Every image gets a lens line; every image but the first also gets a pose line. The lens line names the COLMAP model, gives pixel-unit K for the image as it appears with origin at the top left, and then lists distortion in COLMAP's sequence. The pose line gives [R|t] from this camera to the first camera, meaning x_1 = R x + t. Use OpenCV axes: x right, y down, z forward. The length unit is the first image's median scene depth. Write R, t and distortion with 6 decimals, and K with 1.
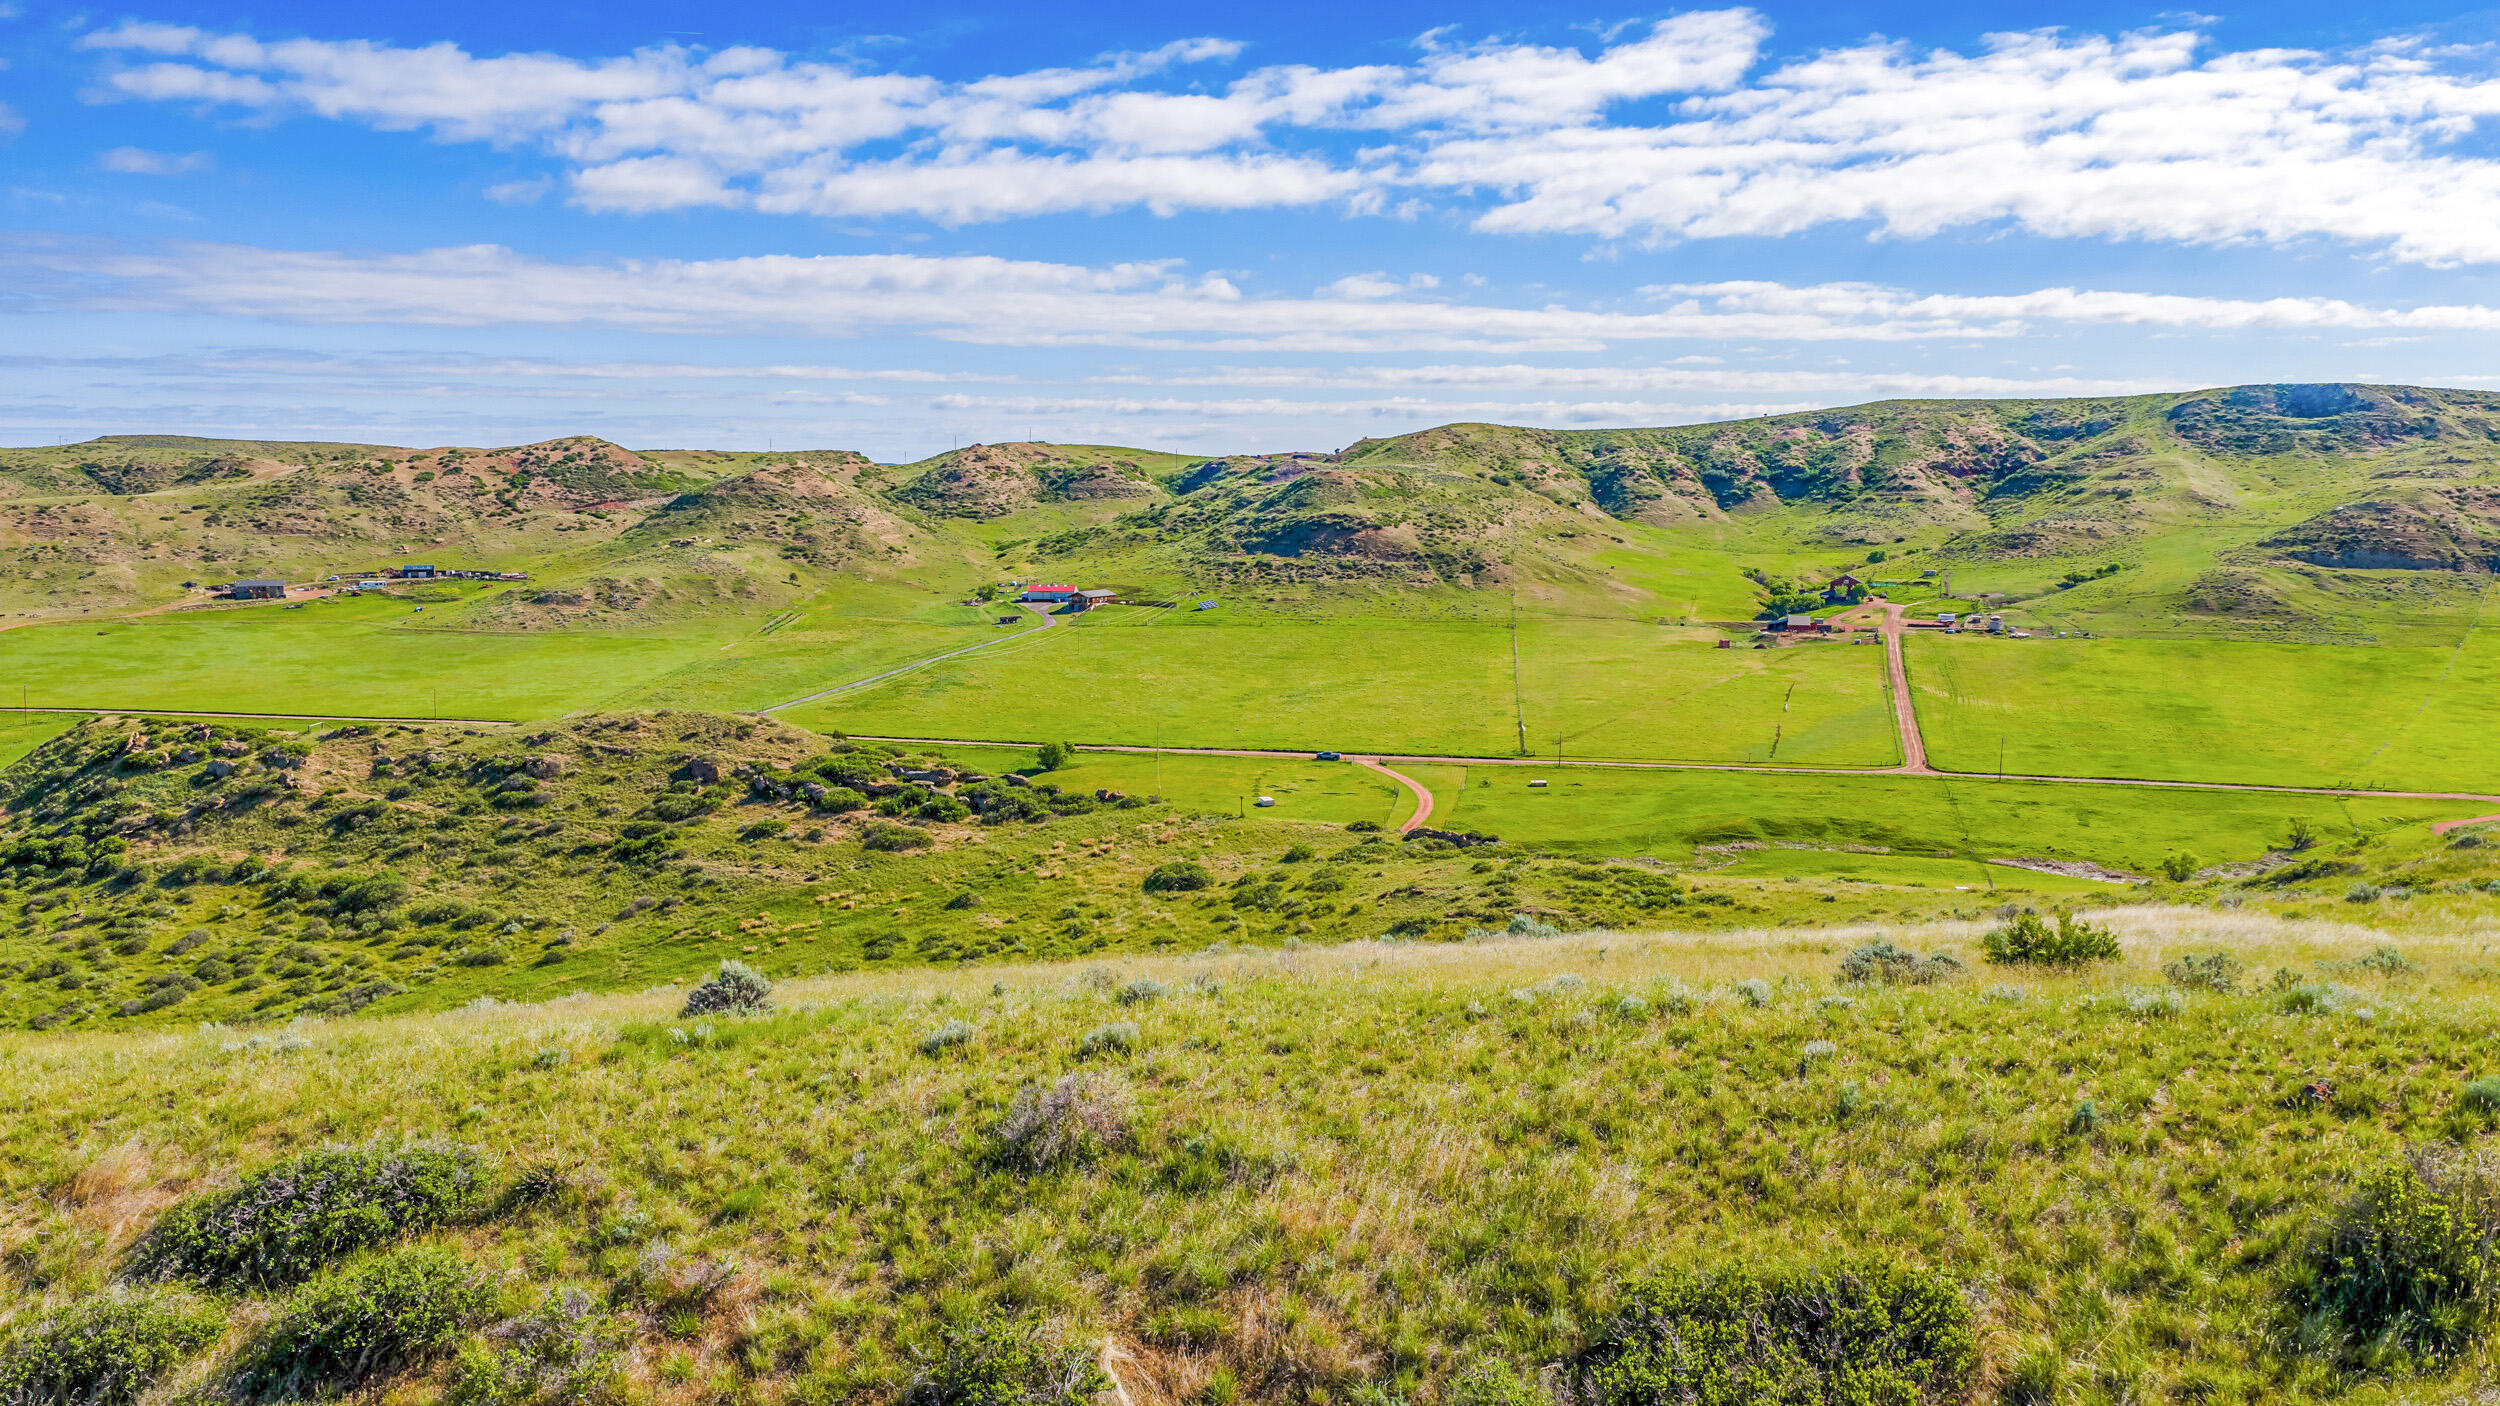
lens RADIAL K [[2056.0, 0, 1251.1], [0, 2056.0, 697.1], [0, 0, 1]] dist [0.031960, -0.060745]
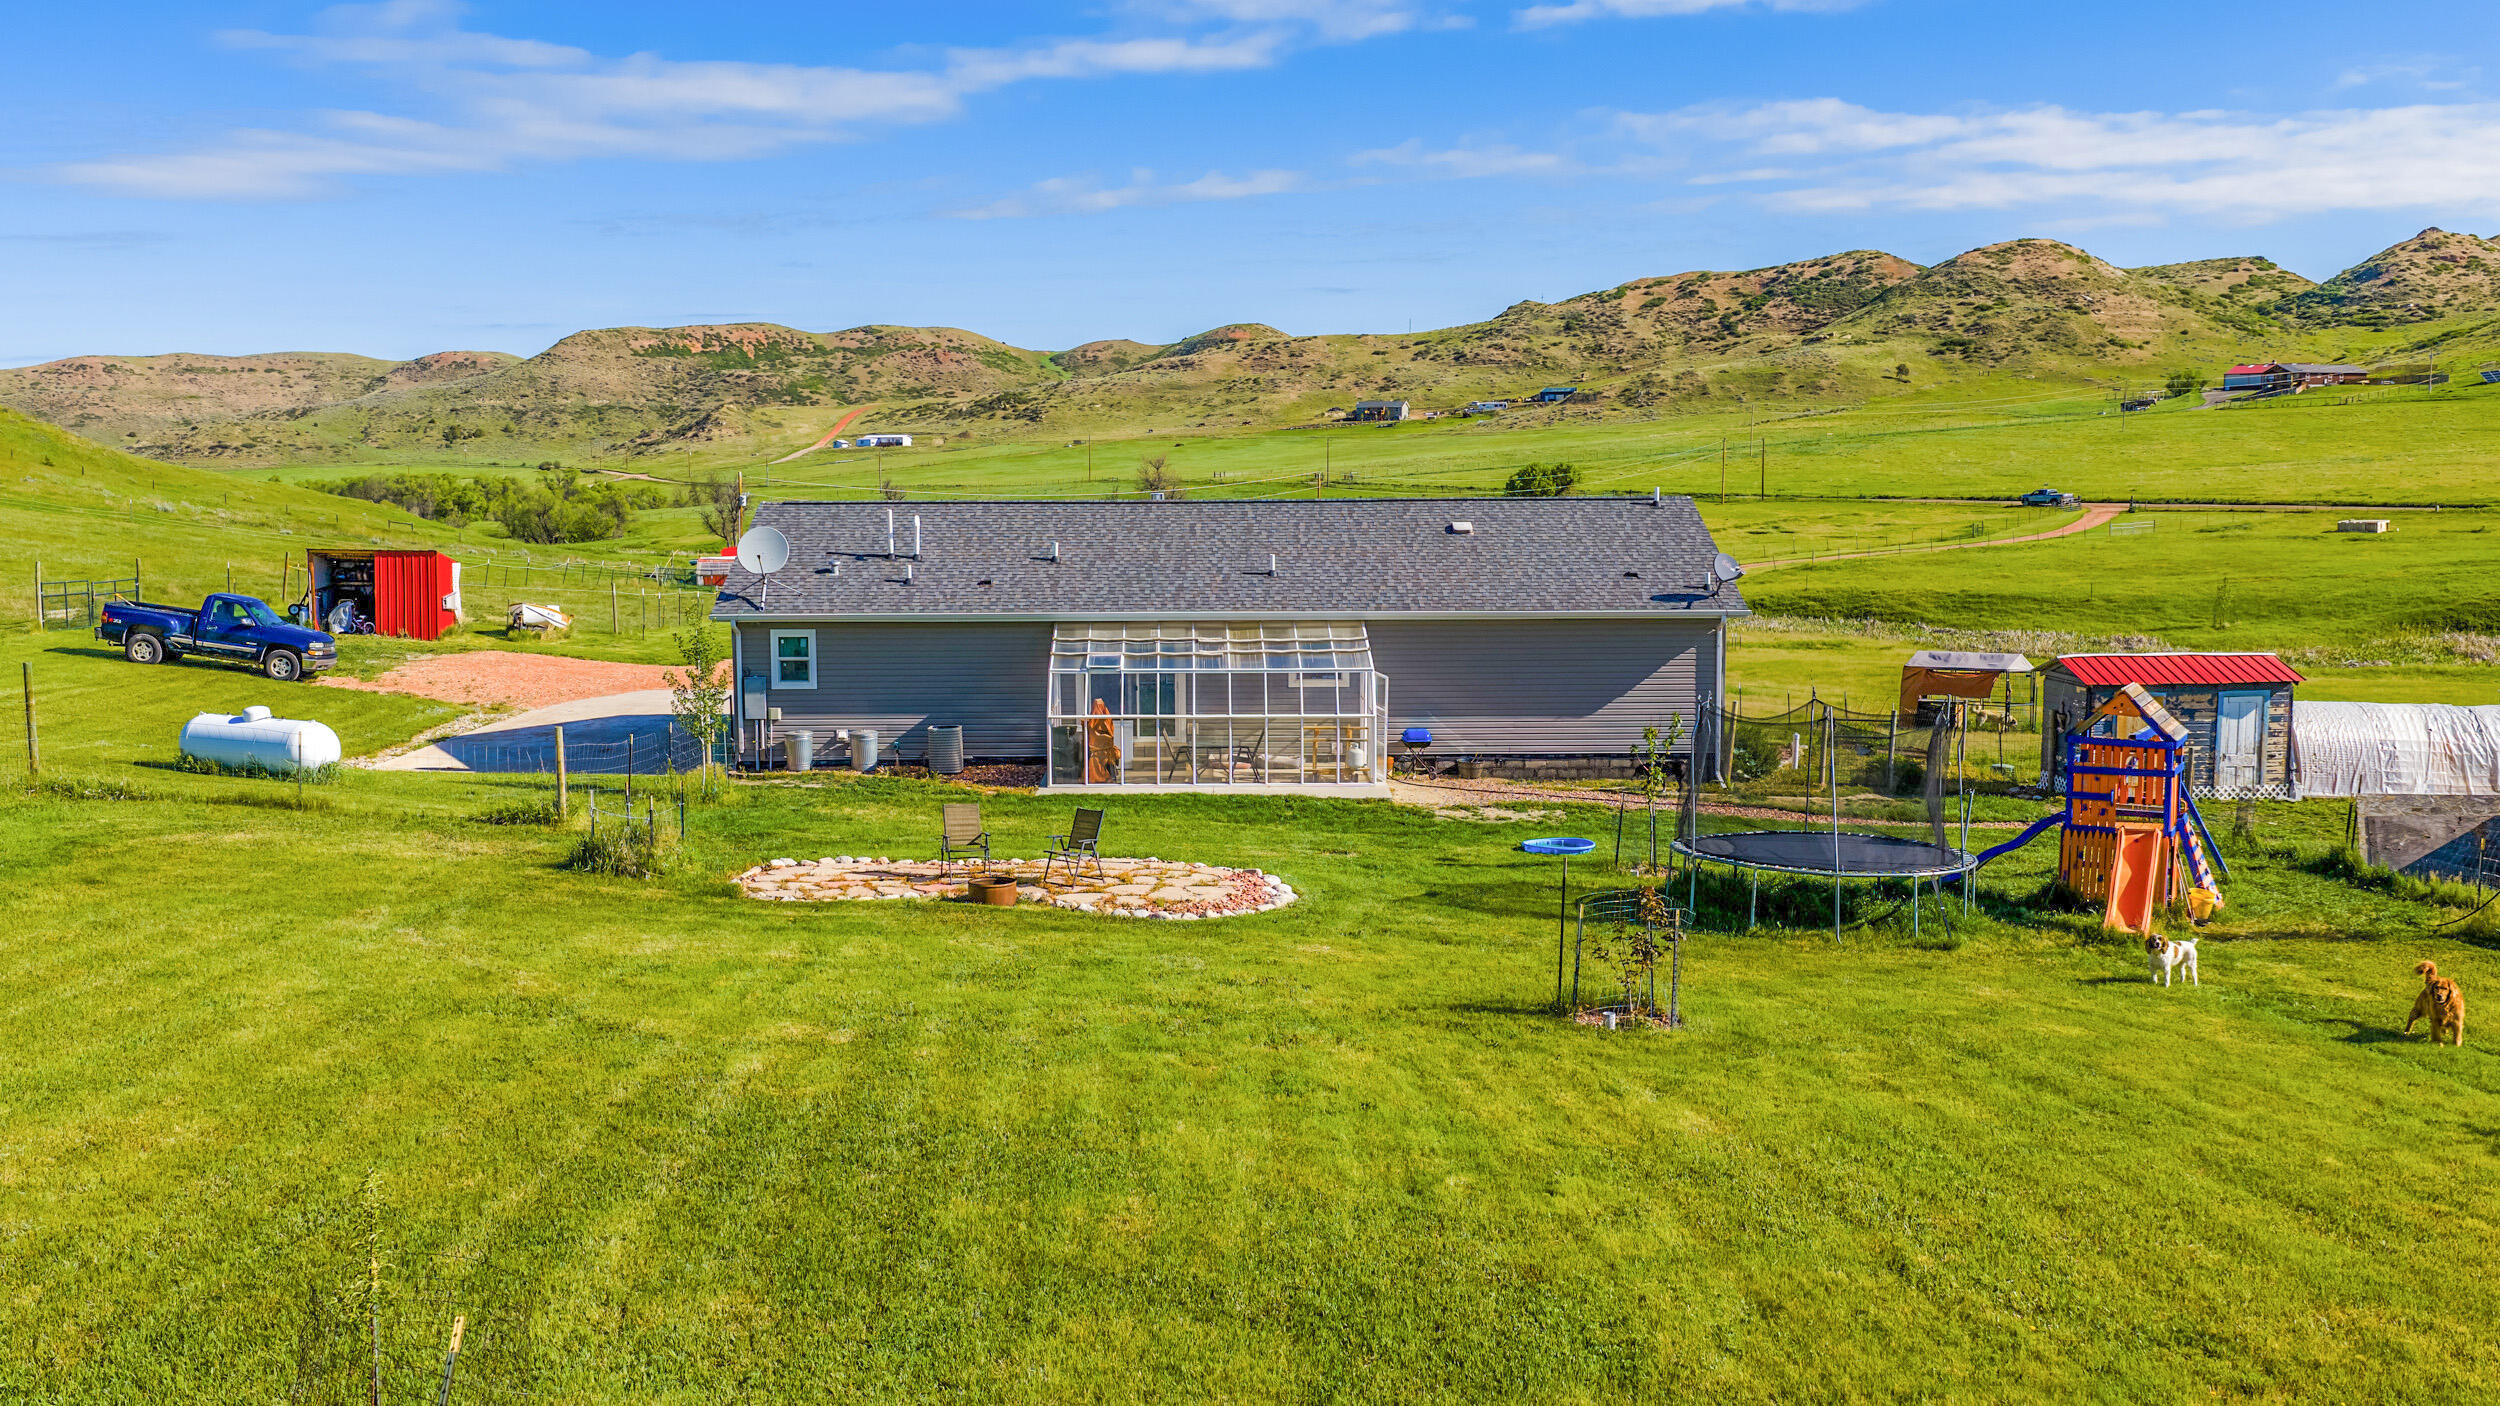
lens RADIAL K [[2088.5, 0, 1251.1], [0, 2088.5, 702.5], [0, 0, 1]] dist [0.033415, -0.065063]
pose [[0.680777, 0.076789, -0.728455, 0.127705], [-0.066972, 0.996850, 0.042492, 0.032192], [0.729423, 0.019858, 0.683775, 0.267712]]
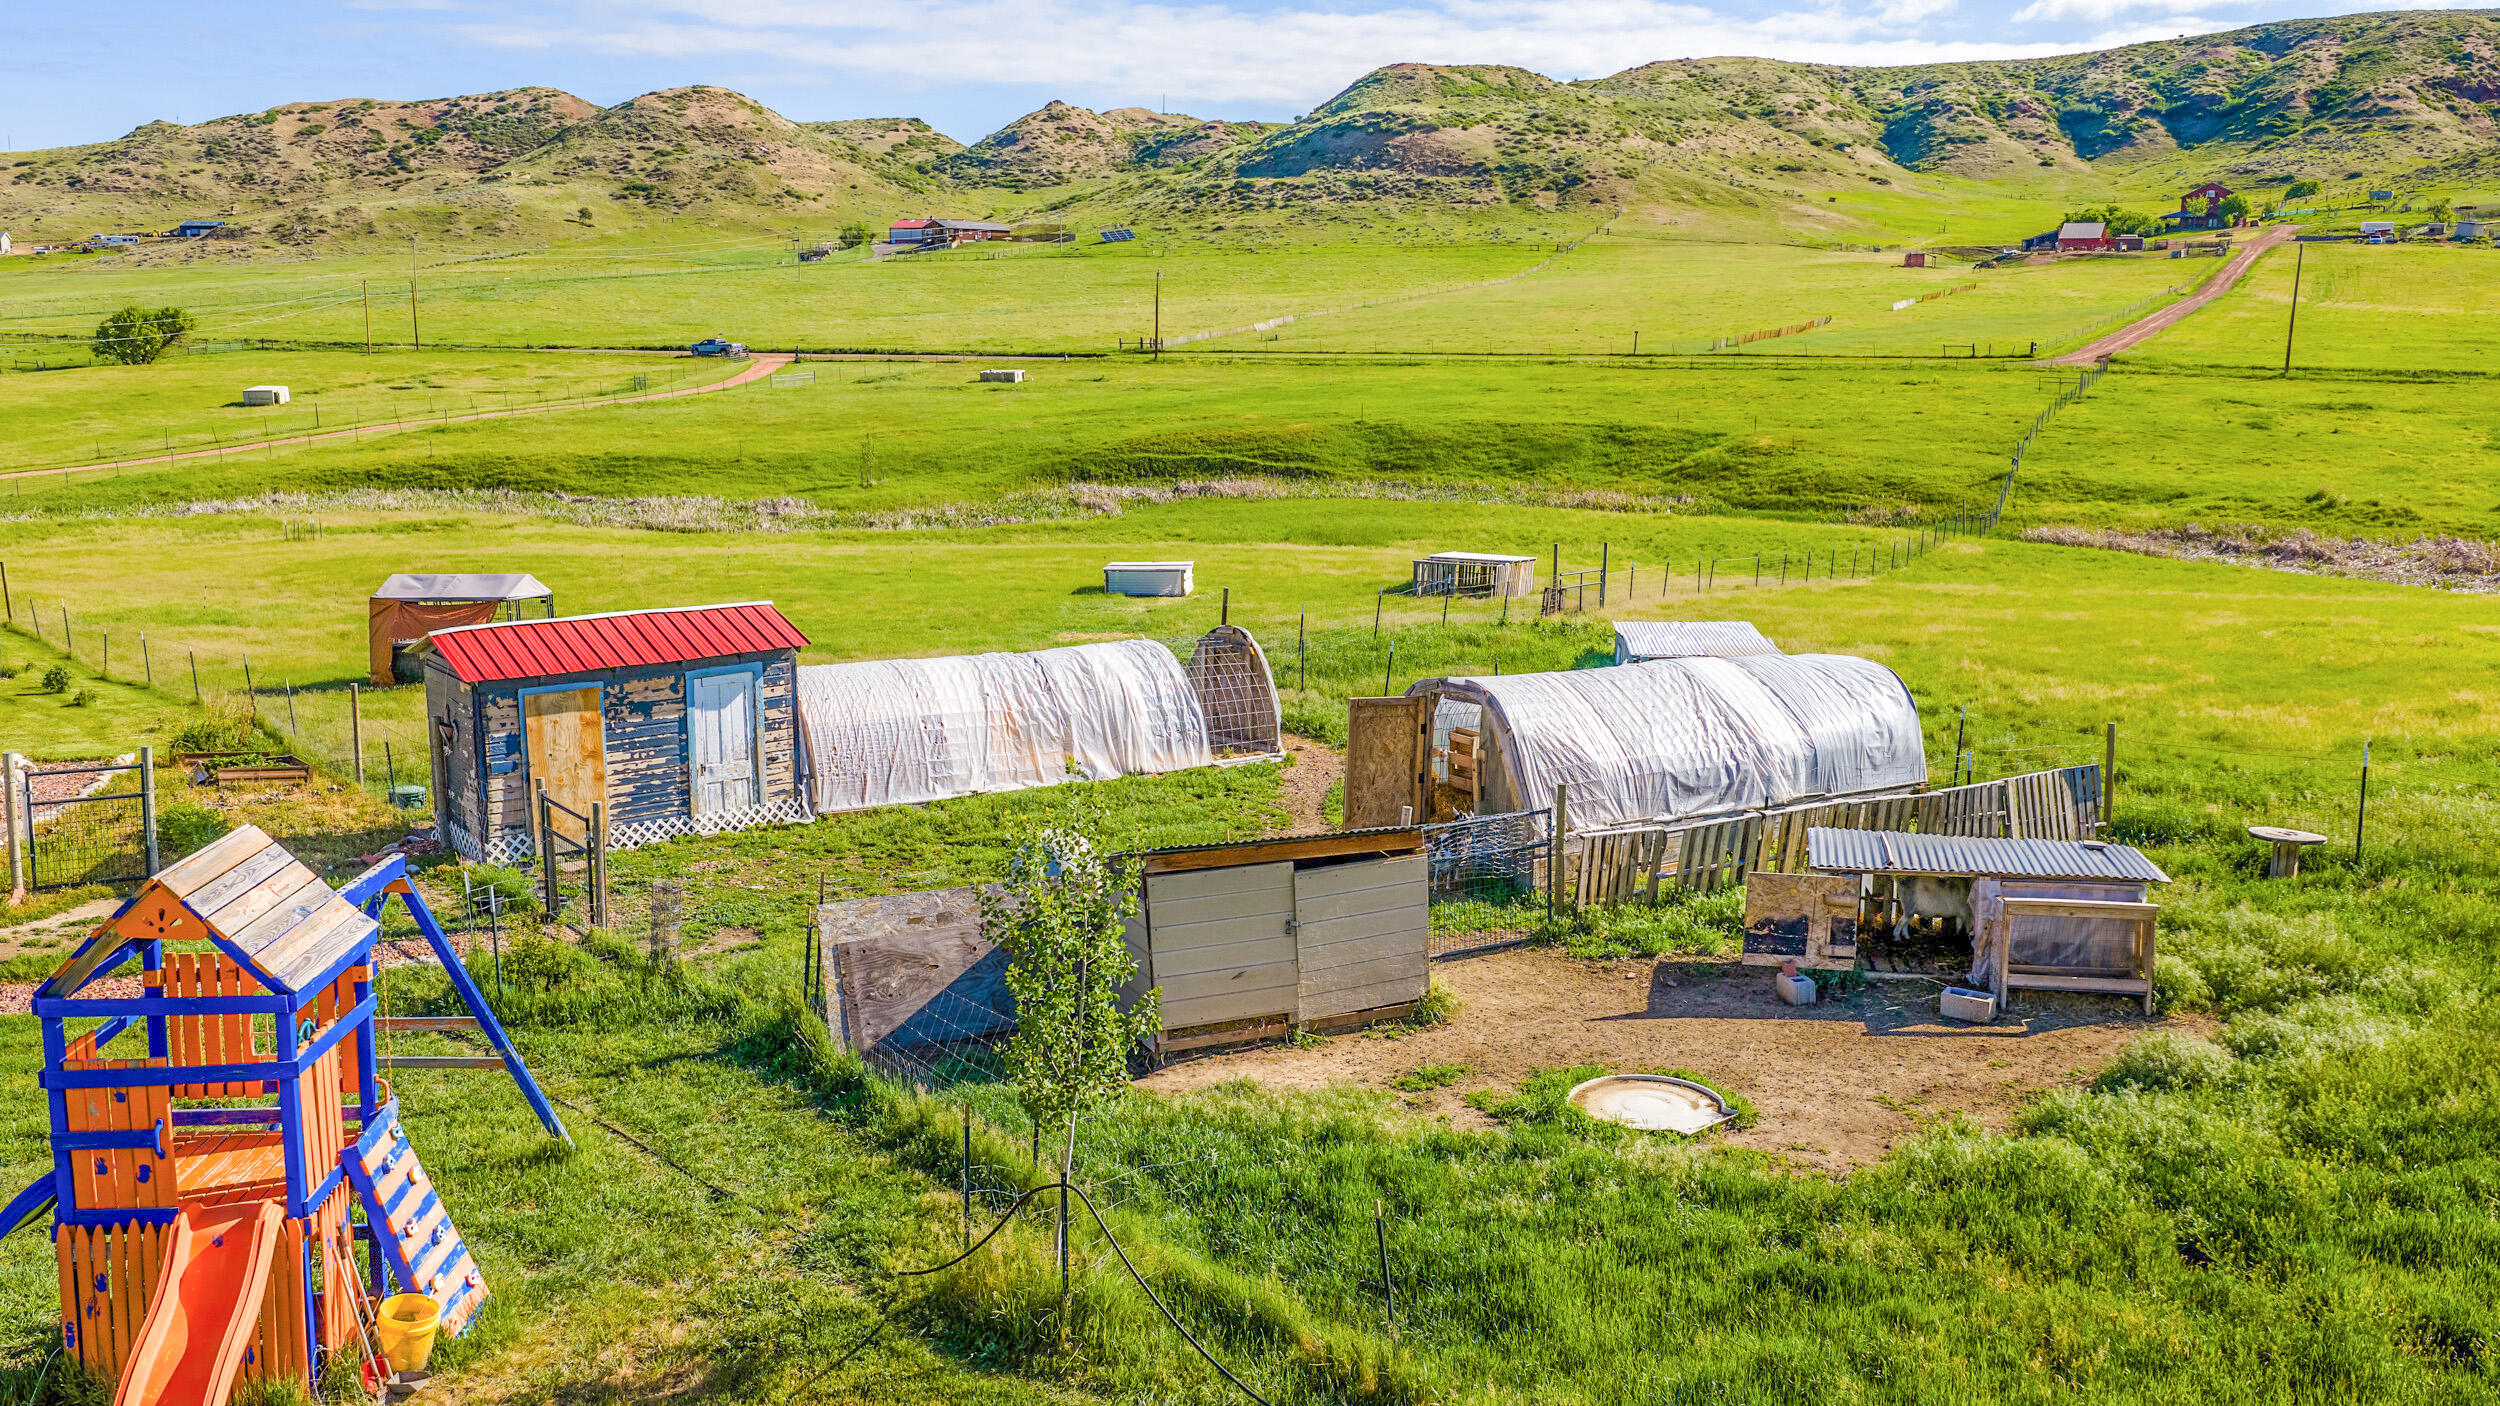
lens RADIAL K [[2056.0, 0, 1251.1], [0, 2056.0, 697.1], [0, 0, 1]] dist [0.031960, -0.060745]
pose [[0.974336, 0.040359, -0.221453, 0.123926], [-0.021500, 0.995983, 0.086922, 0.030549], [0.224071, -0.079930, 0.971290, 0.283875]]
